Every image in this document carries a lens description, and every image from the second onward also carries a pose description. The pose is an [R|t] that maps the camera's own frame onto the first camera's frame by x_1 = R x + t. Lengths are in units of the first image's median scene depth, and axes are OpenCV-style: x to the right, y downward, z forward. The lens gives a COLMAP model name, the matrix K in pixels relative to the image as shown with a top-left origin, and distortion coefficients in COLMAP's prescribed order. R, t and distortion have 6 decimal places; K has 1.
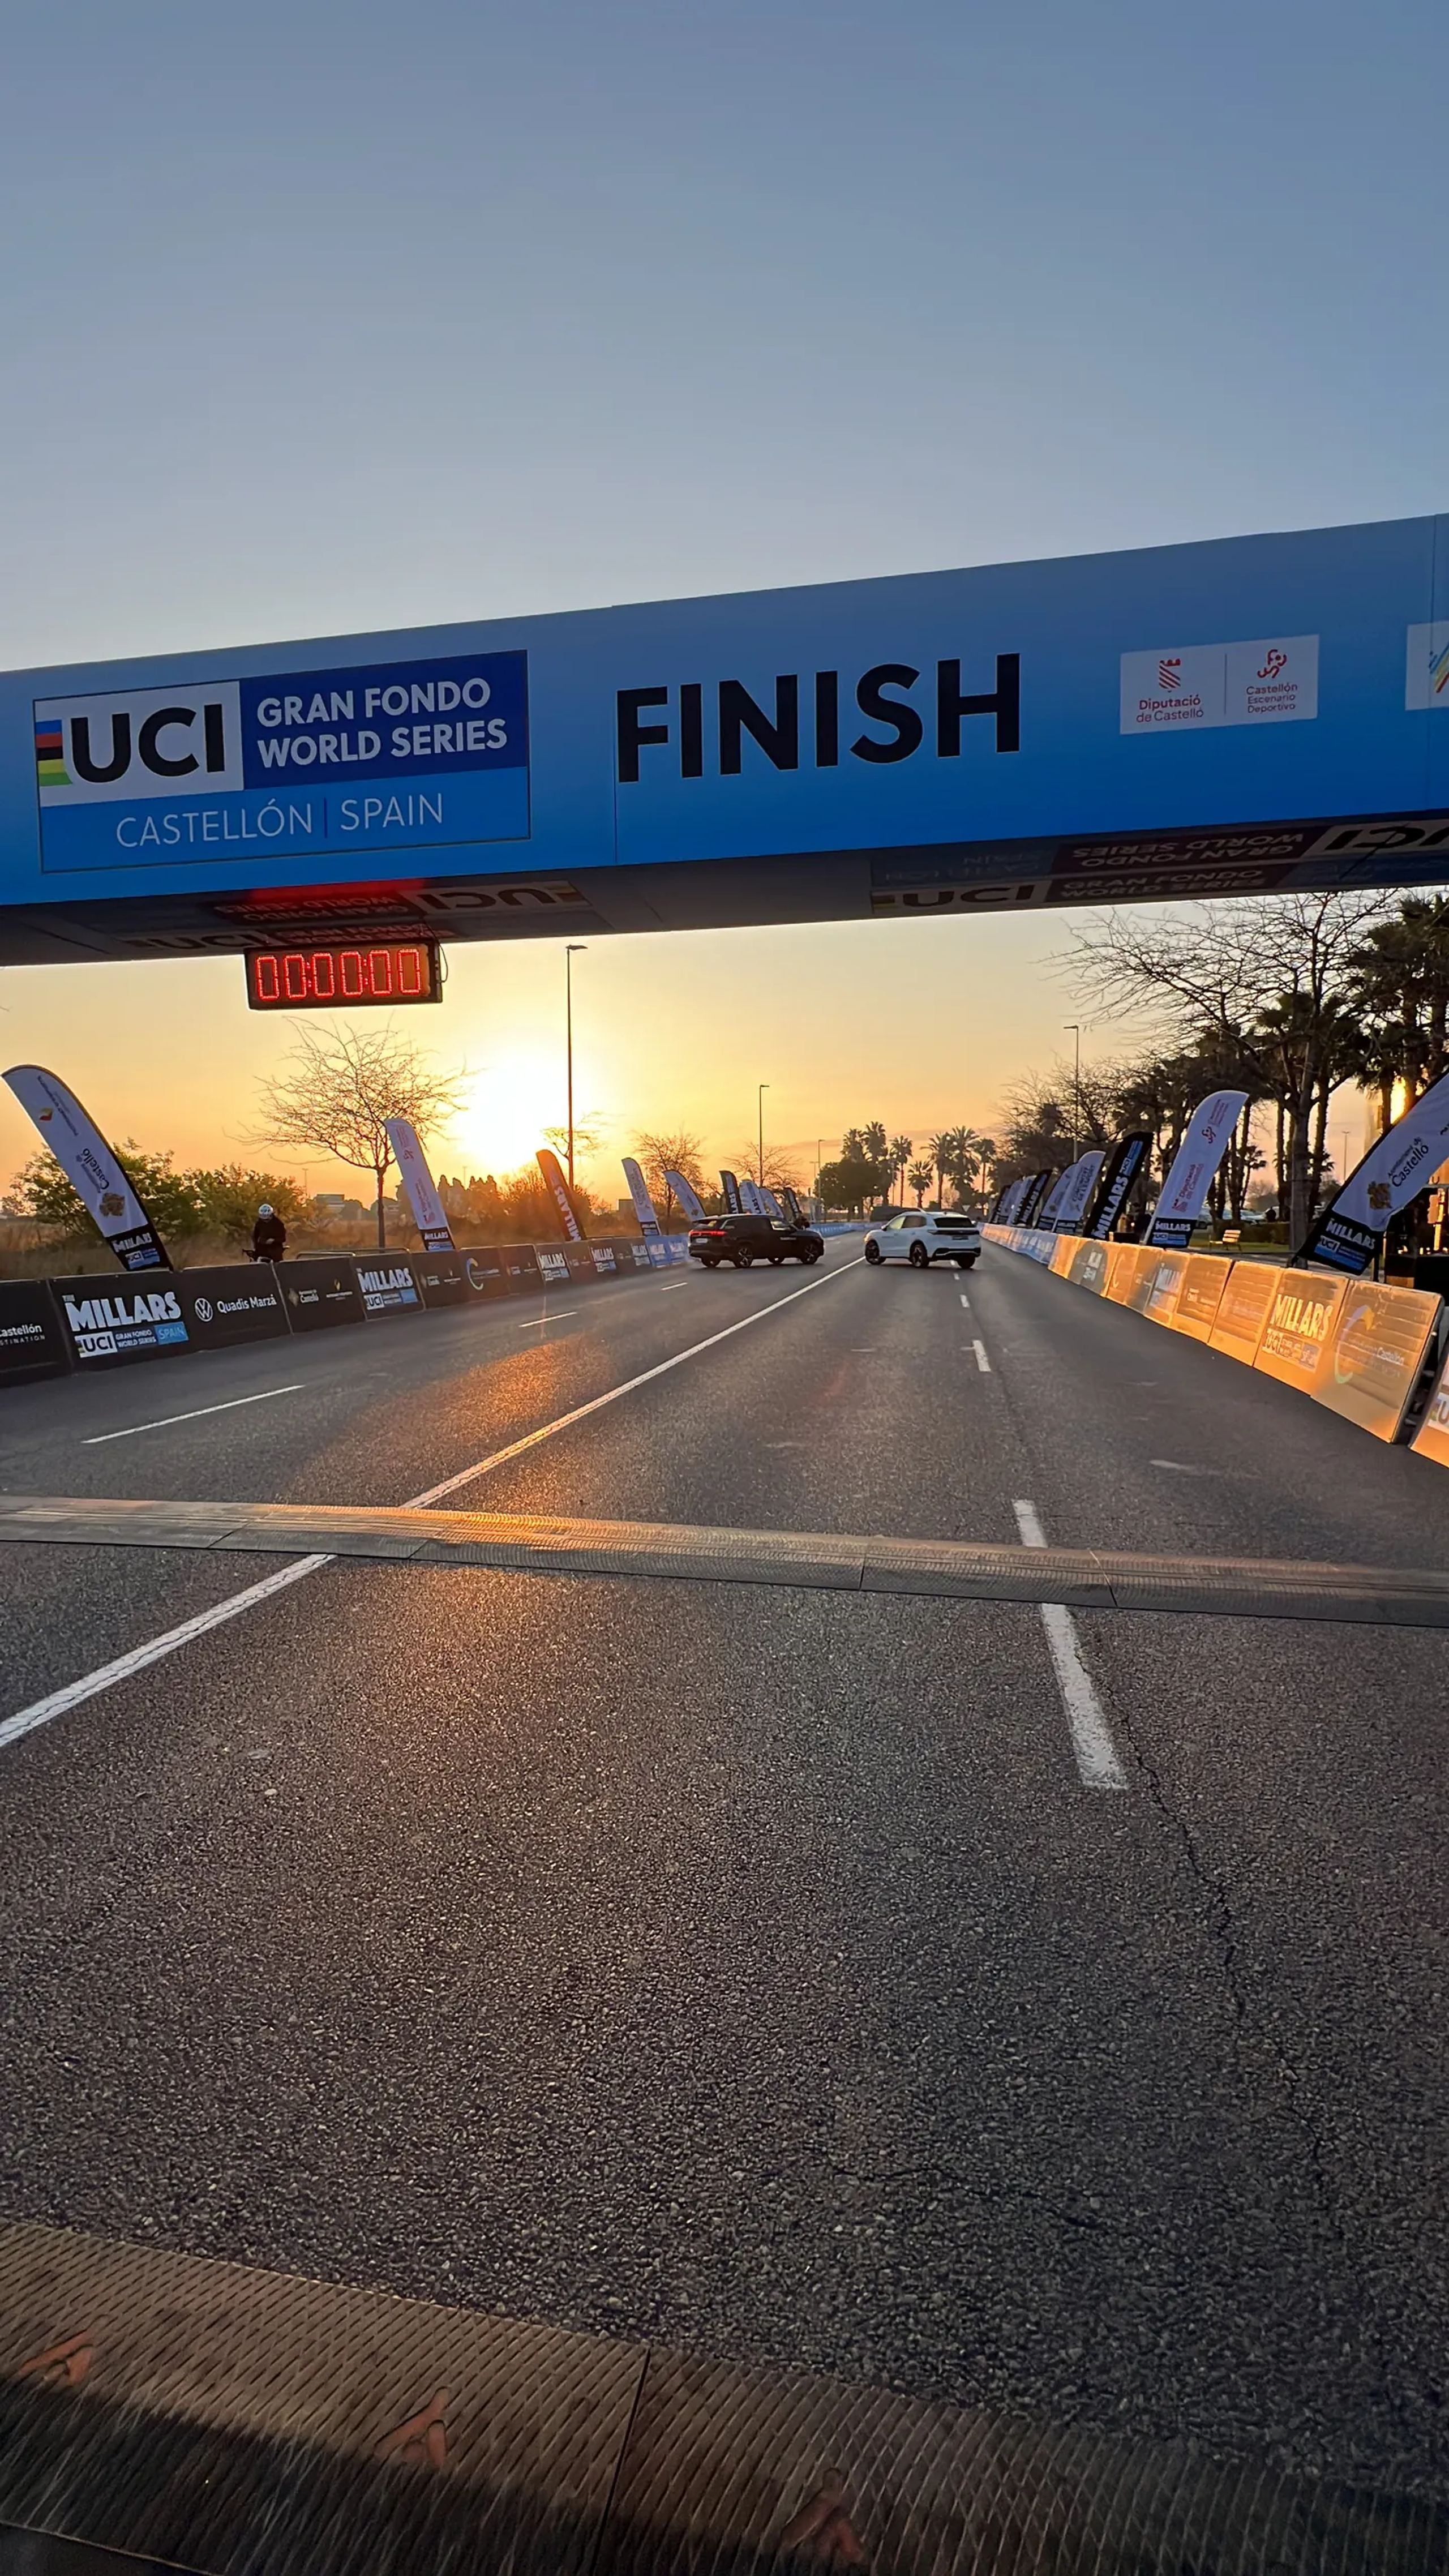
lens RADIAL K [[1061.7, 0, 727.5], [0, 1061.7, 1286.4], [0, 0, 1]] dist [-0.001455, 0.000174]
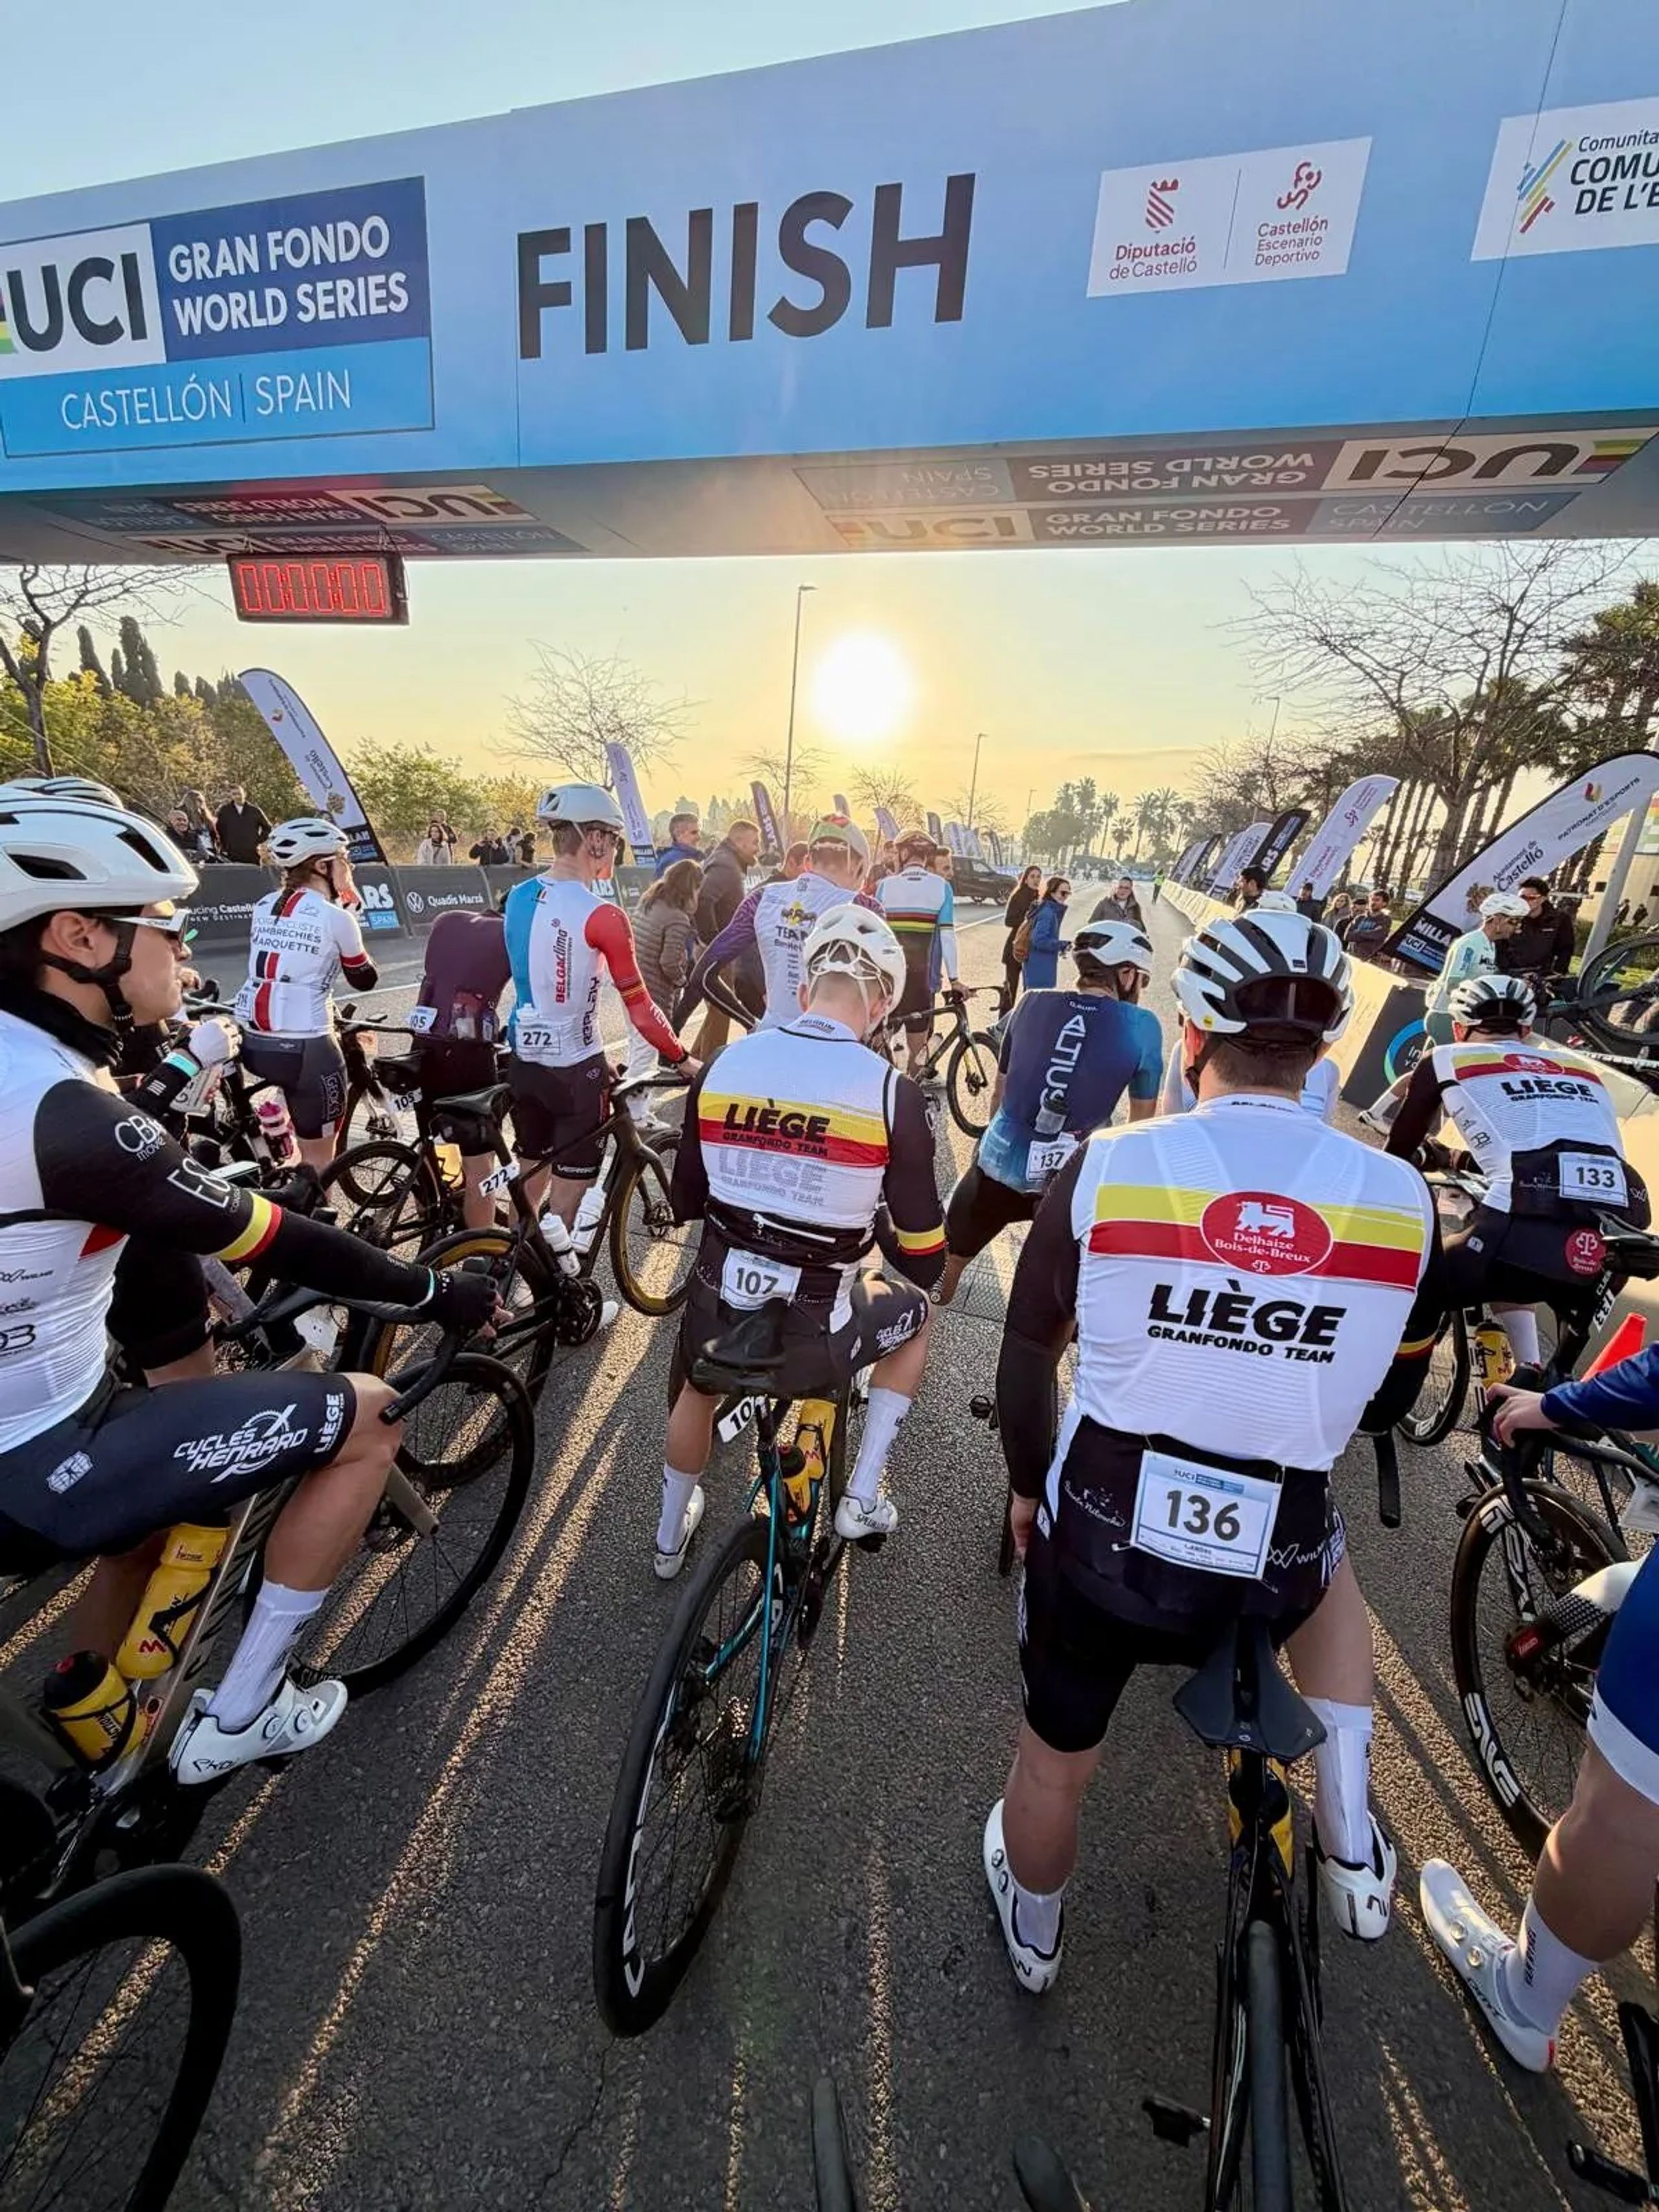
lens RADIAL K [[864.8, 0, 828.0], [0, 864.8, 1105.9], [0, 0, 1]] dist [0.001154, -0.001126]
pose [[0.987078, 0.119502, -0.106750, 0.282915], [-0.092601, 0.969103, 0.228616, -0.062827], [0.130772, -0.215777, 0.967646, 0.202496]]
